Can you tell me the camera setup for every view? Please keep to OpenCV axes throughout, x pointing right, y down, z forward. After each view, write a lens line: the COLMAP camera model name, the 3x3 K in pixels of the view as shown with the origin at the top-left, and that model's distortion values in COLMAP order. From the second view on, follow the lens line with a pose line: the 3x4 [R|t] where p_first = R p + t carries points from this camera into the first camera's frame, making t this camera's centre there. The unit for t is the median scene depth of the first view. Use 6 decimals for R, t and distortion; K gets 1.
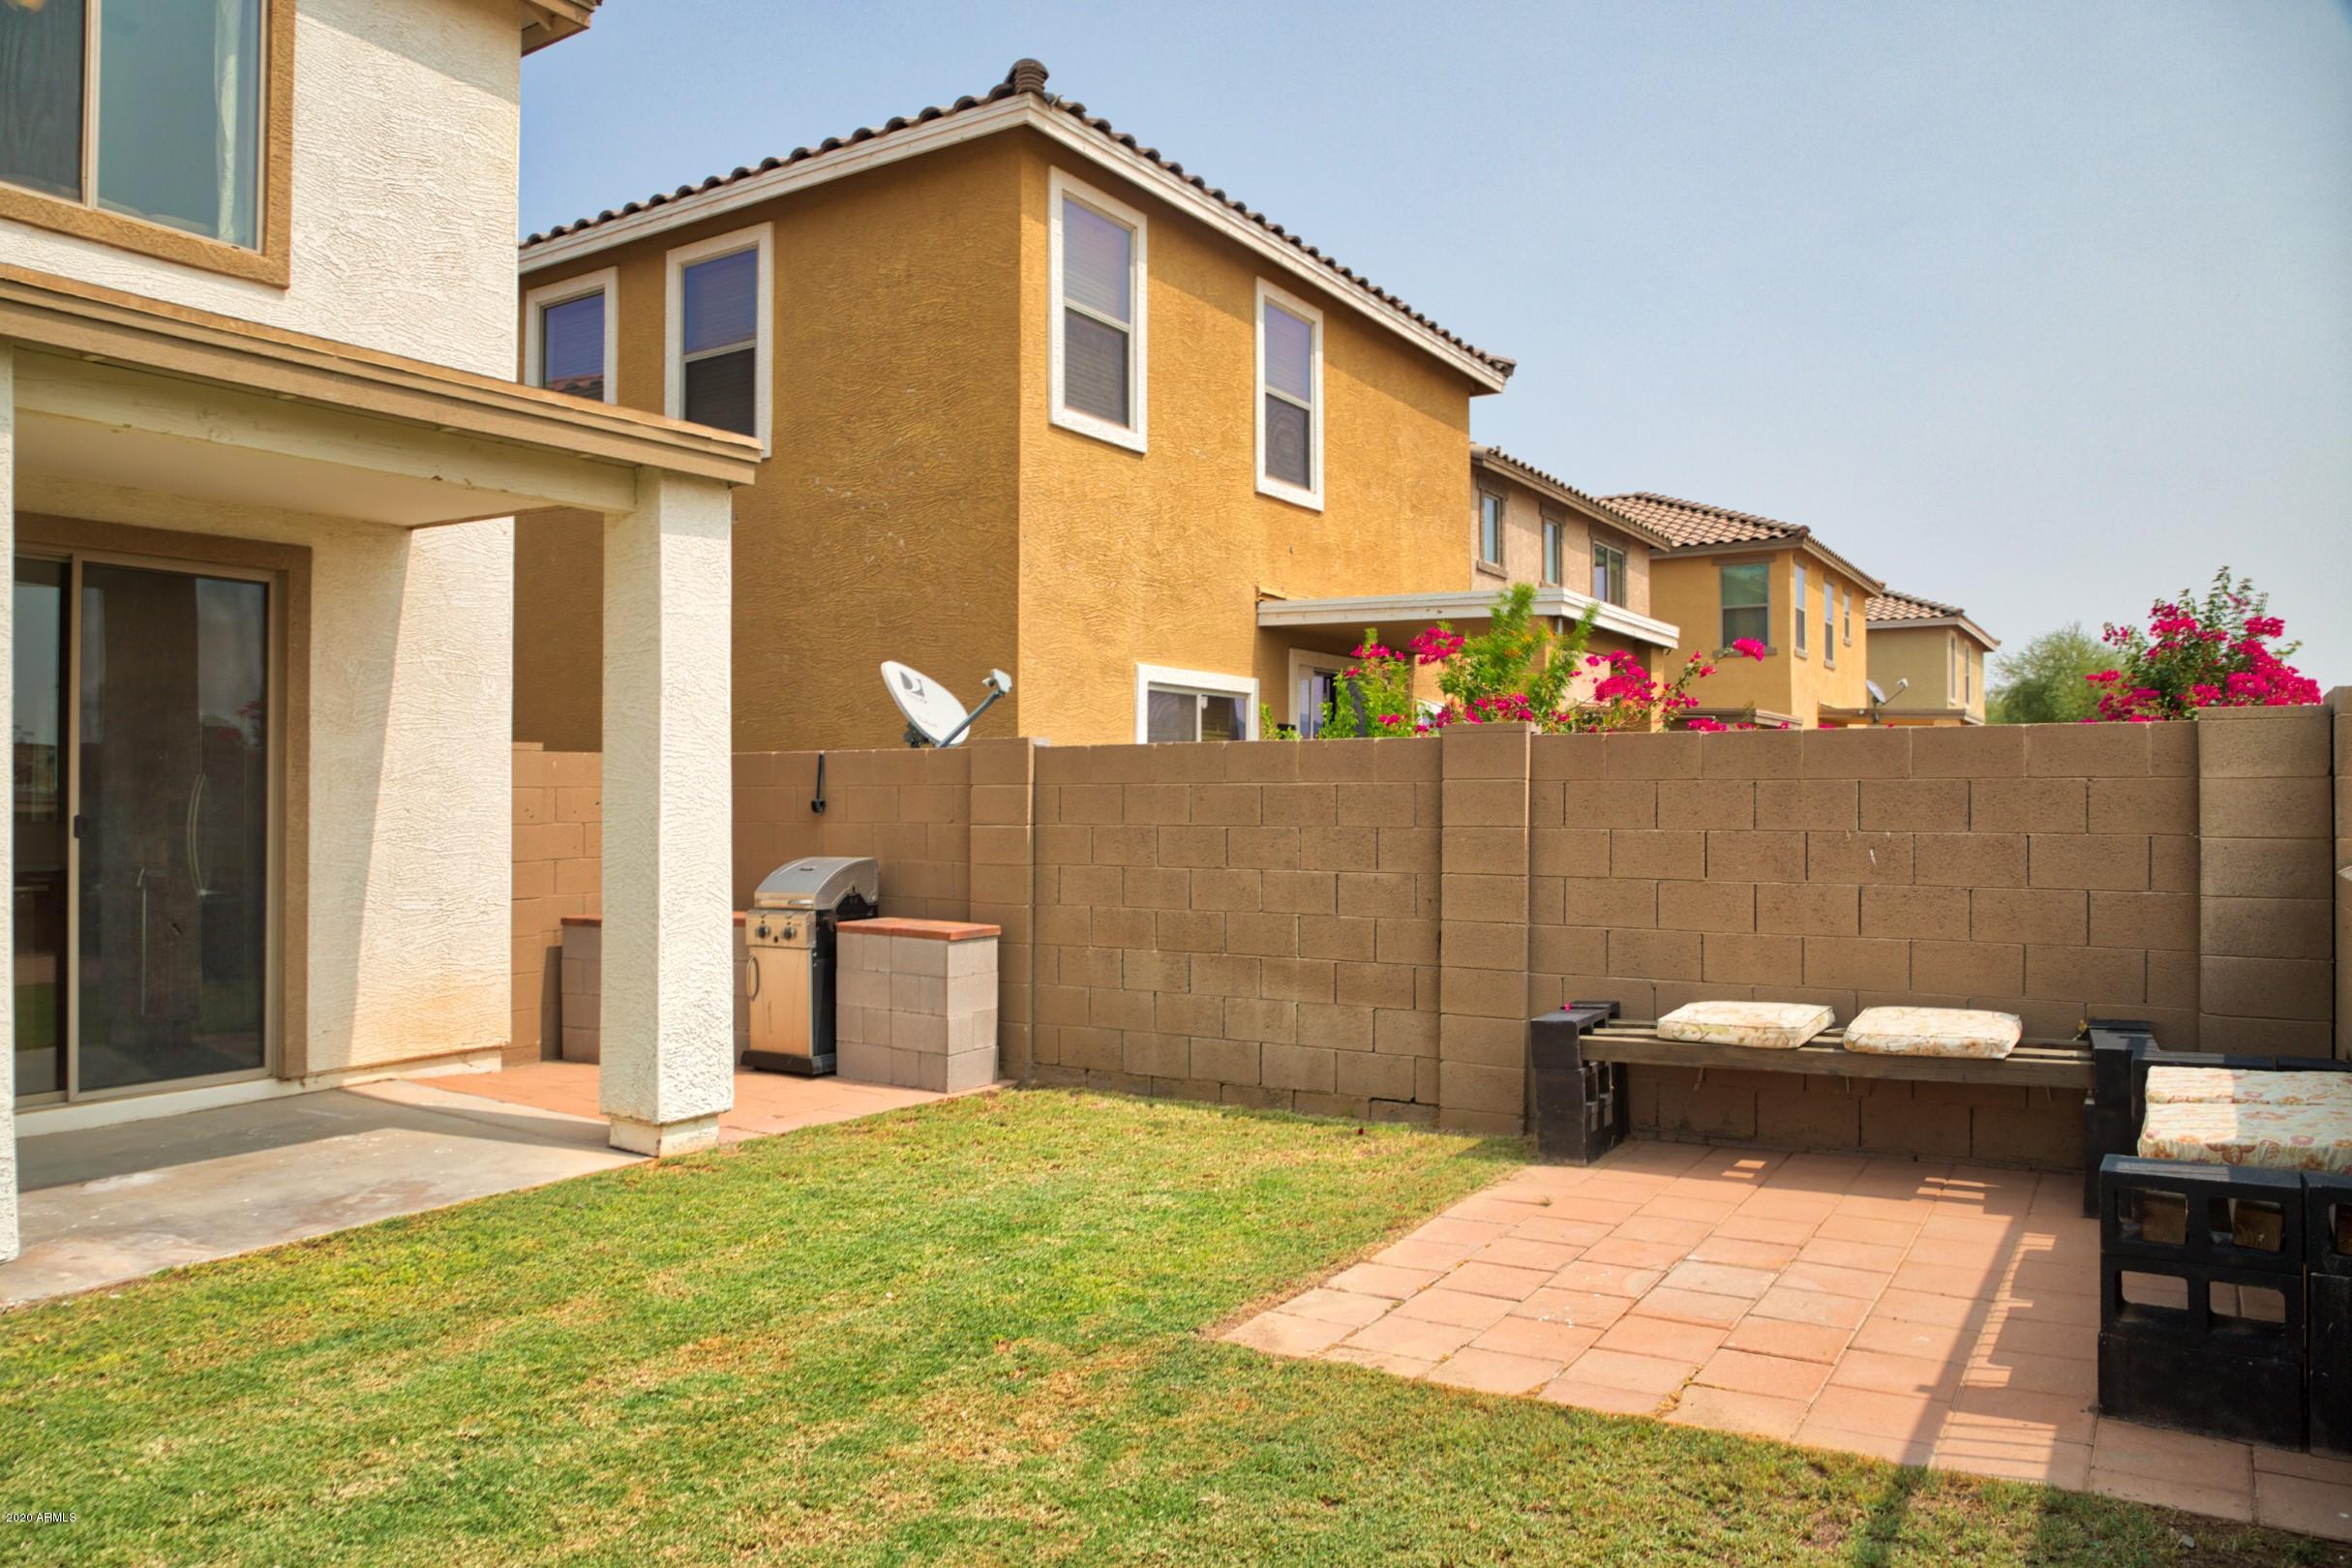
lens RADIAL K [[1621.1, 0, 1163.7], [0, 1621.1, 788.1], [0, 0, 1]] dist [-0.069073, 0.036907]
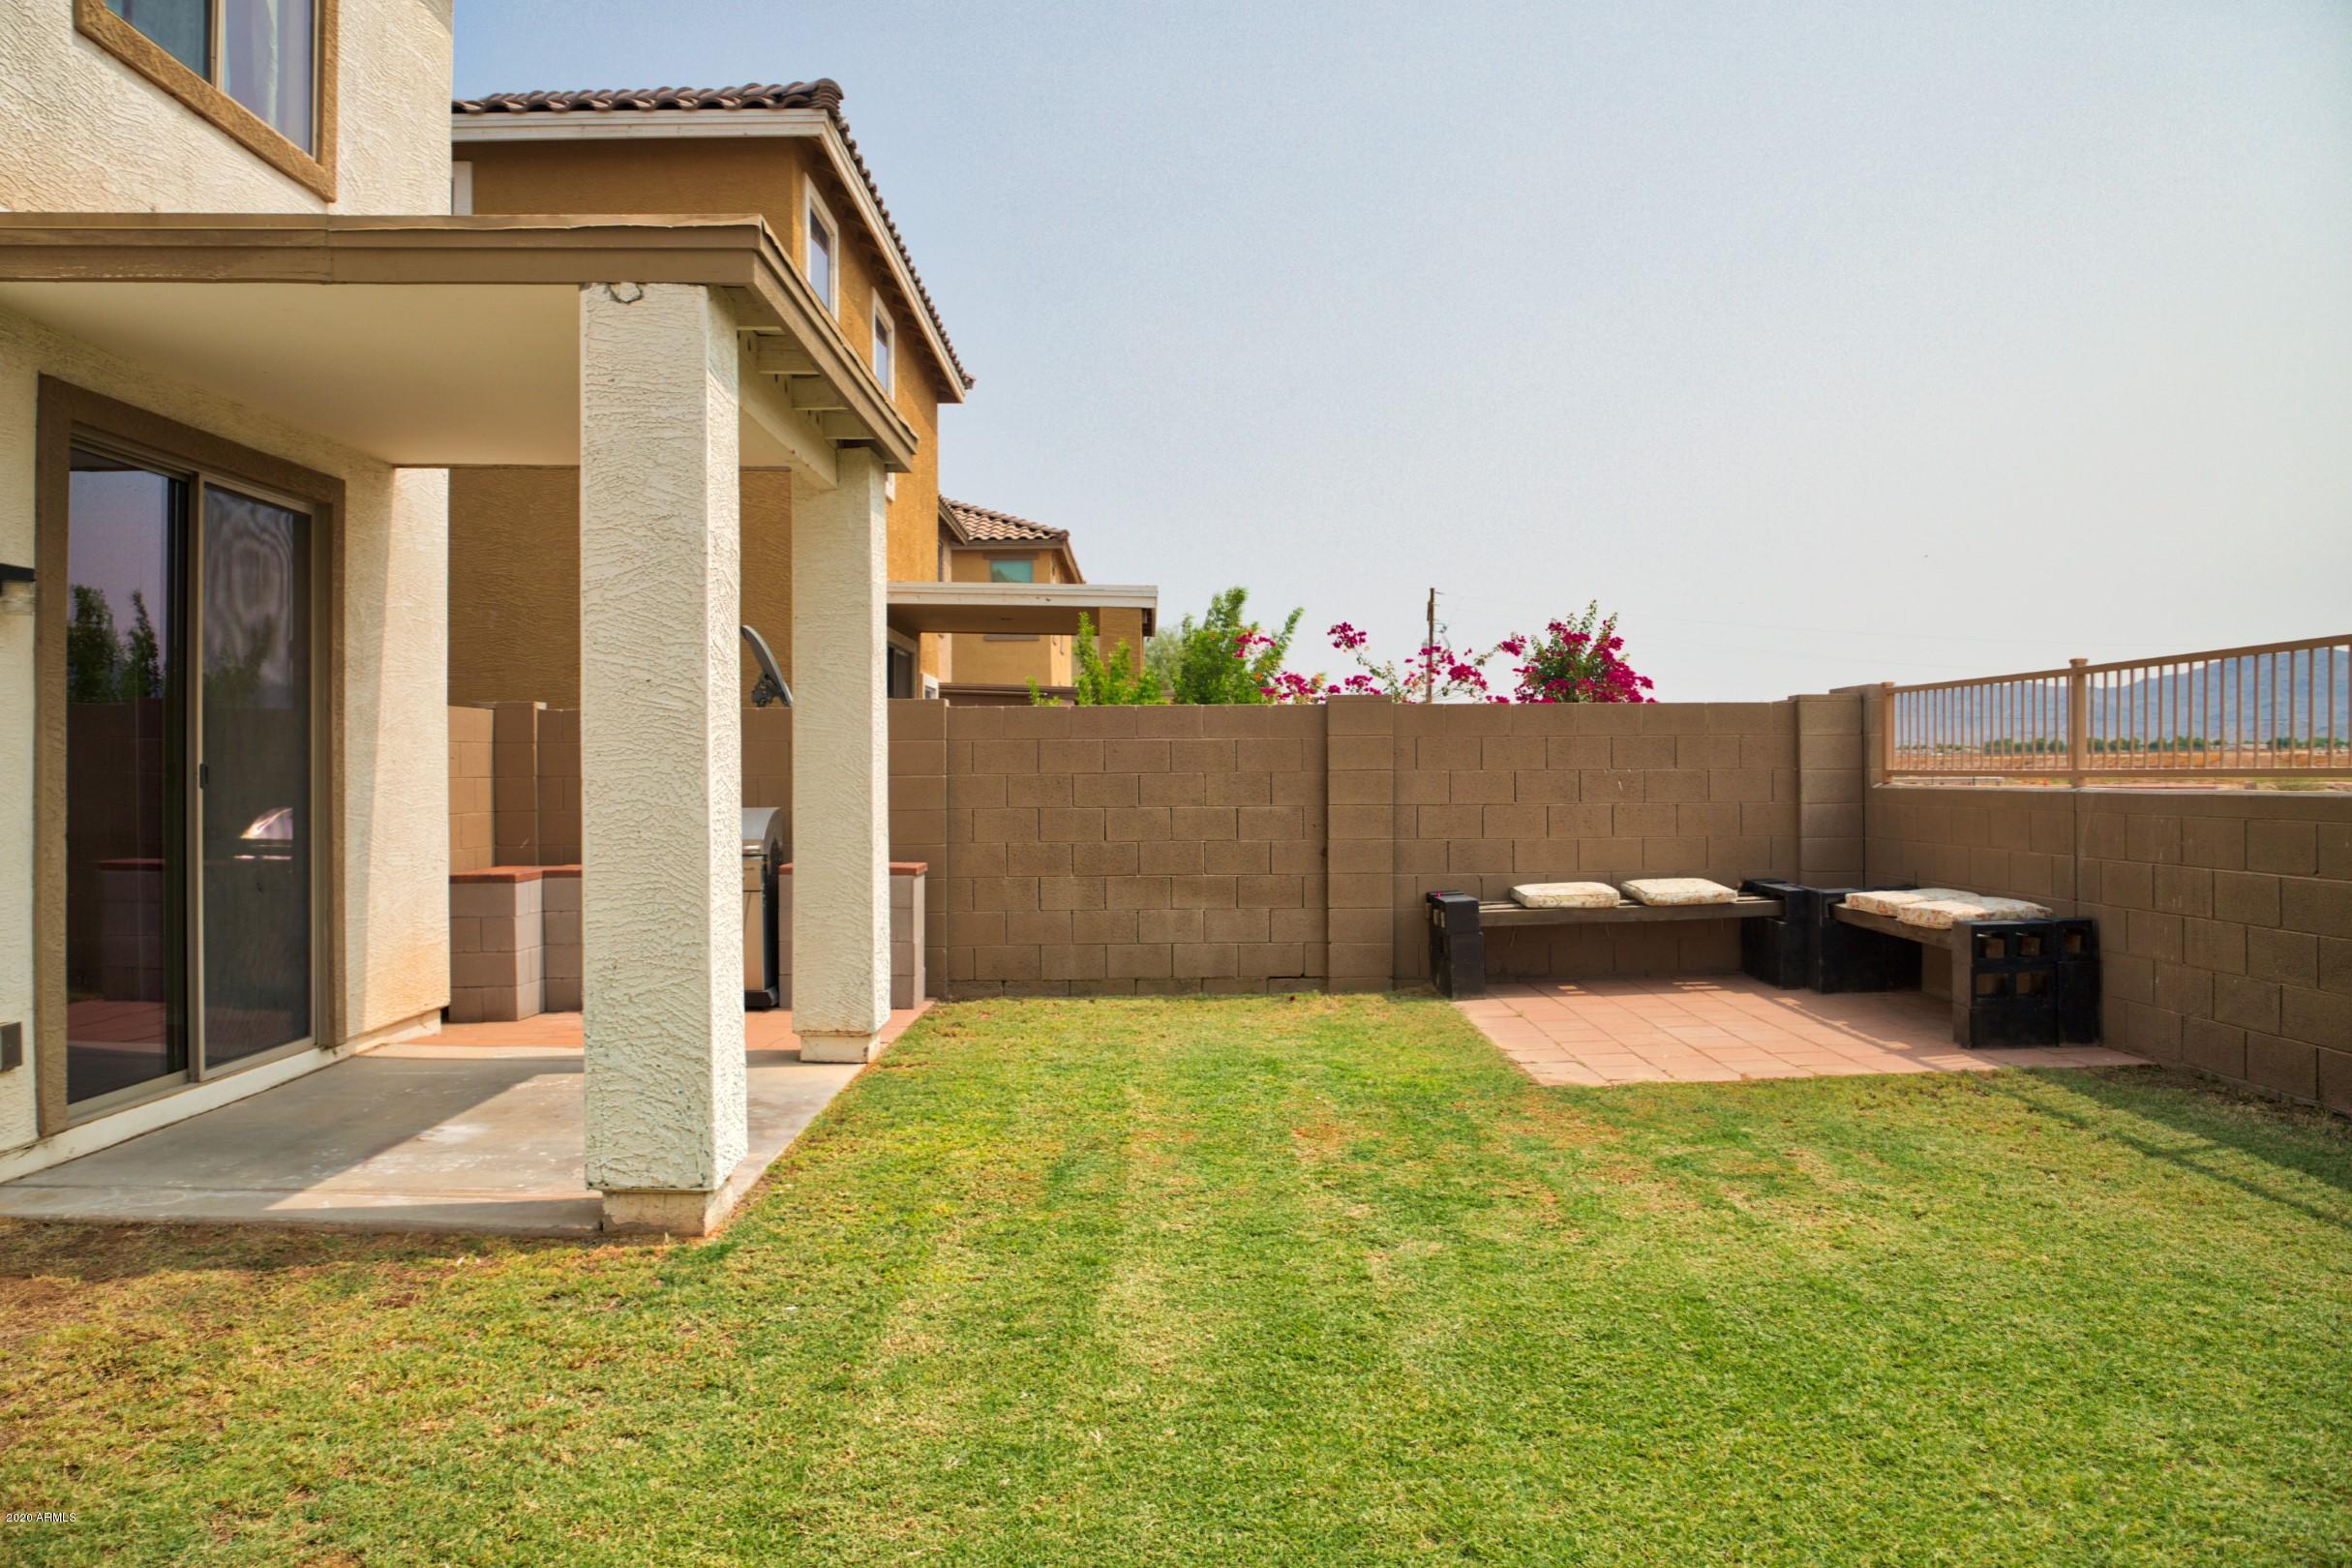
lens RADIAL K [[1614.7, 0, 1176.0], [0, 1614.7, 784.0], [0, 0, 1]] dist [-0.086752, 0.055081]
pose [[0.830626, -0.008844, 0.556761, -0.591573], [0.001842, 0.999912, 0.013135, 0.014713], [-0.556828, -0.009885, 0.830569, -0.045465]]
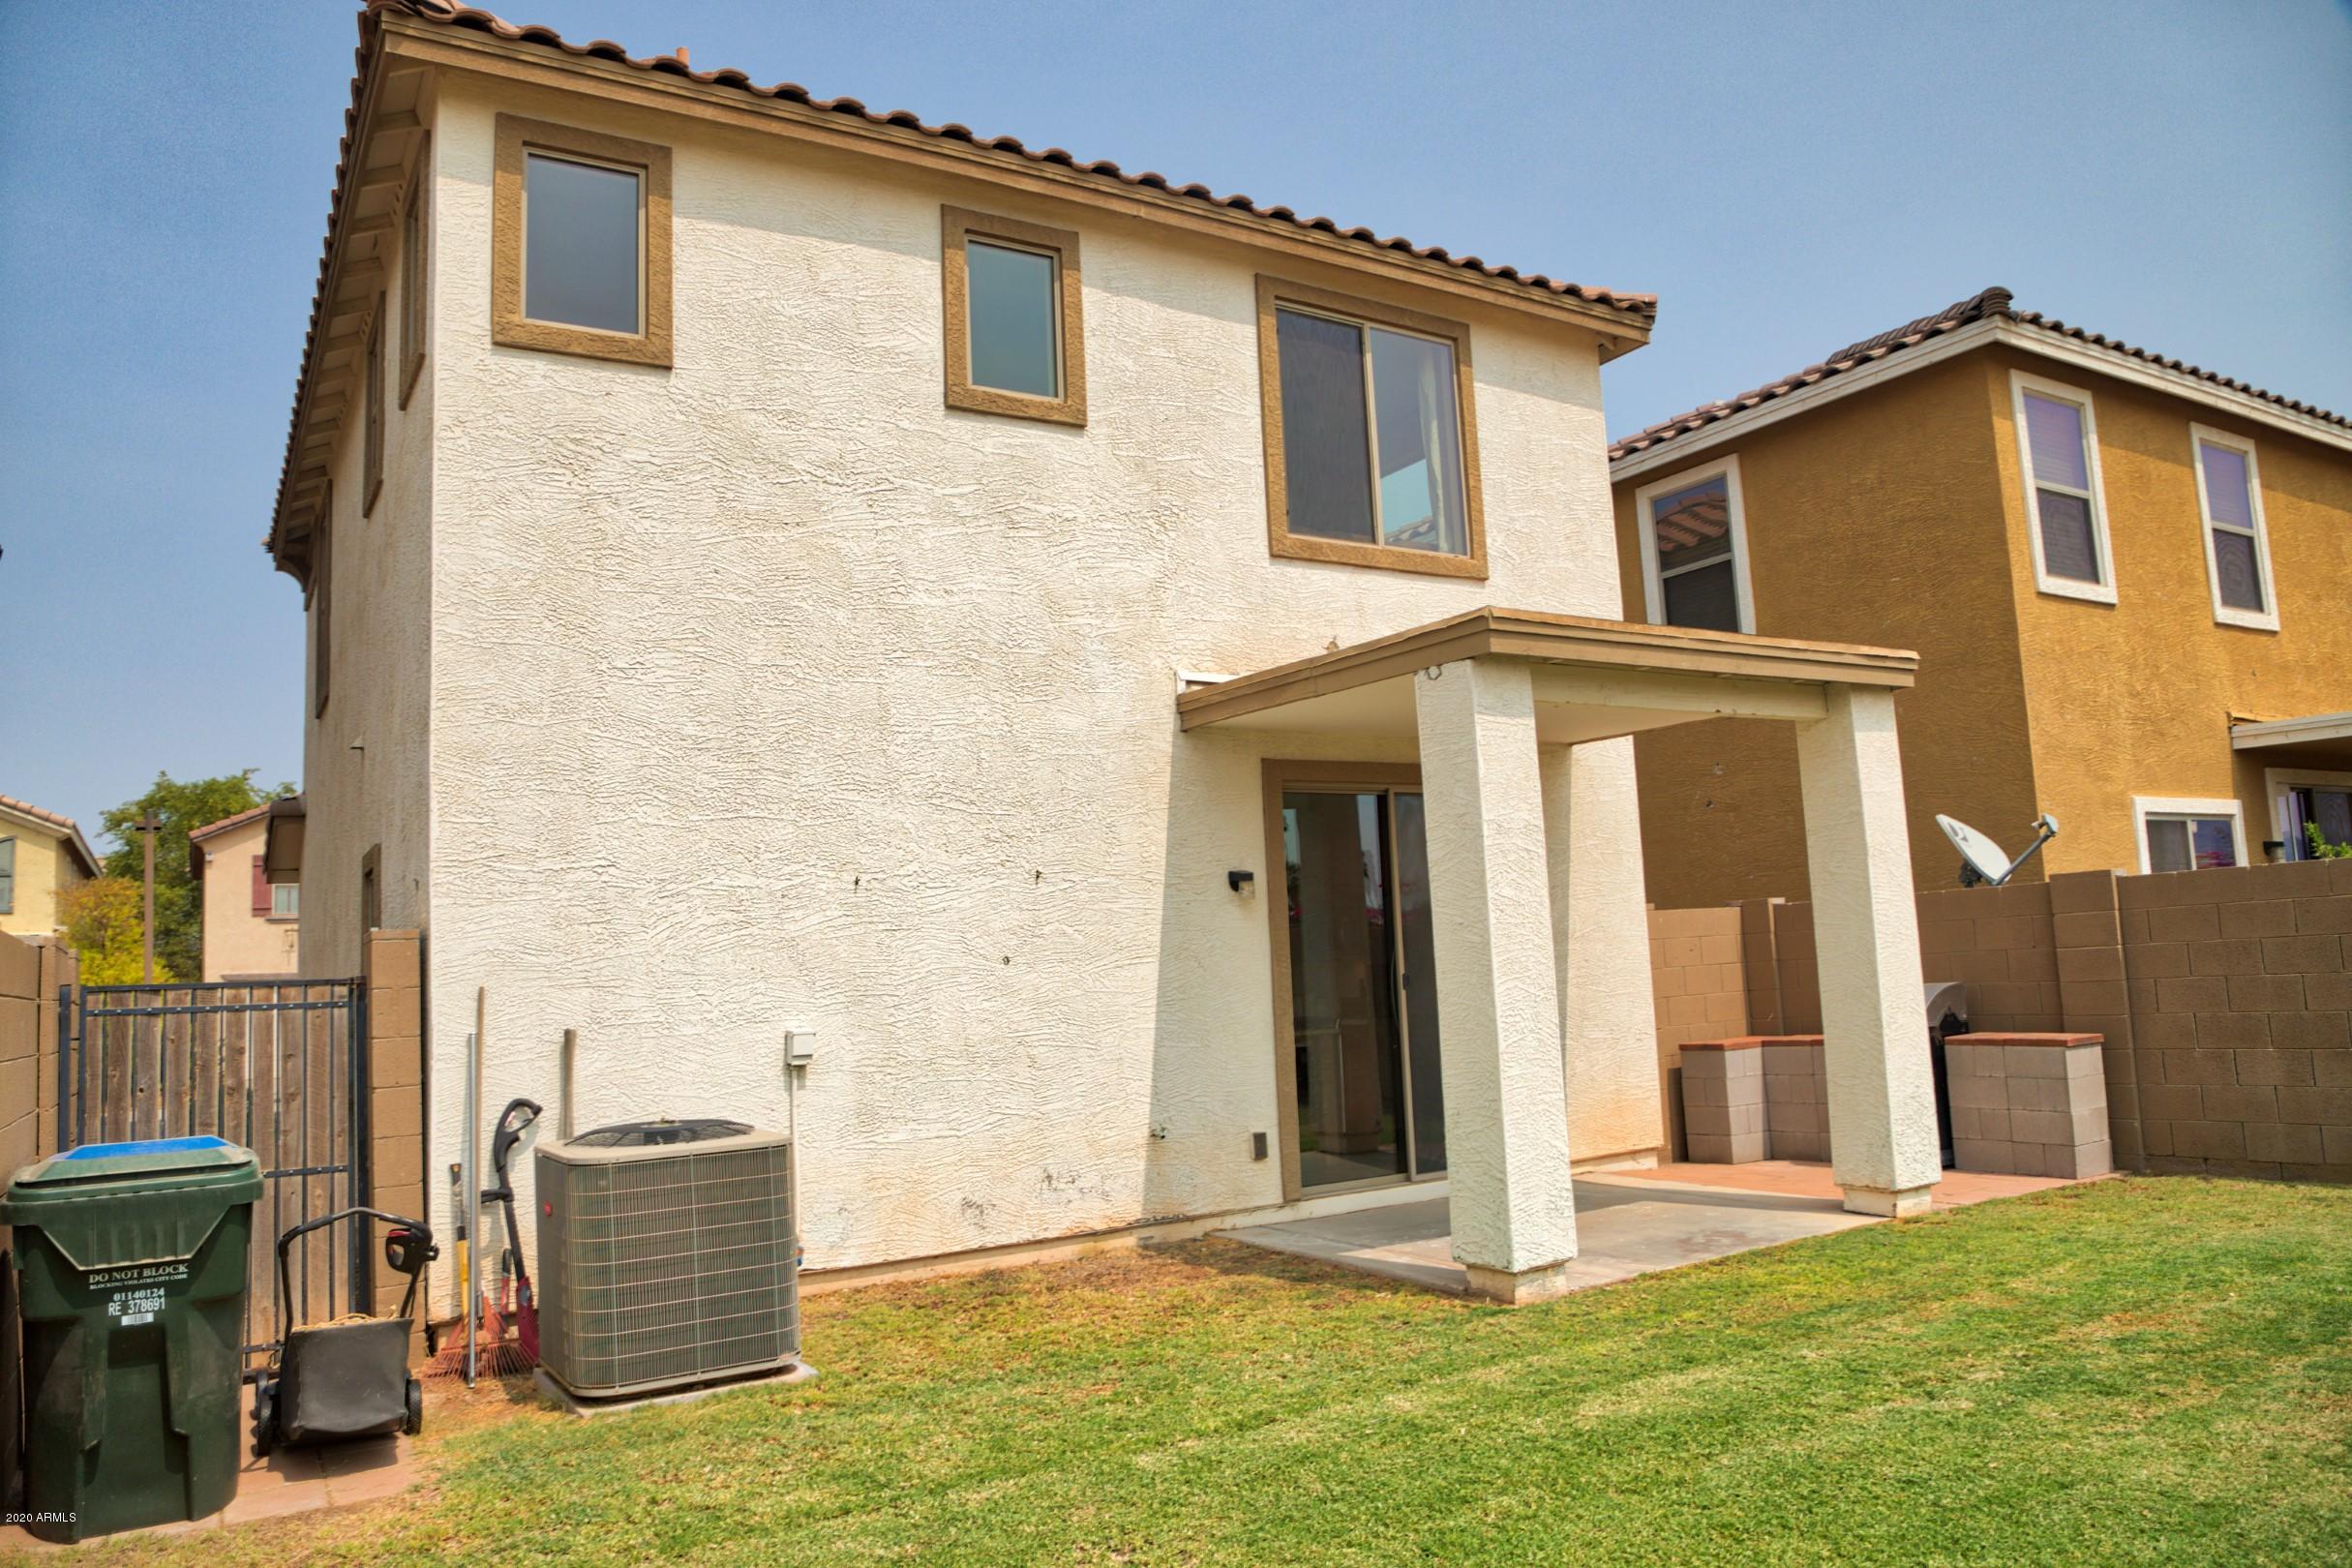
lens RADIAL K [[1621.1, 0, 1163.7], [0, 1621.1, 788.1], [0, 0, 1]] dist [-0.069073, 0.036907]
pose [[0.903345, -0.093980, -0.418491, -0.215999], [0.052223, 0.992540, -0.110168, 0.000856], [0.425723, 0.077665, 0.901514, -0.319625]]
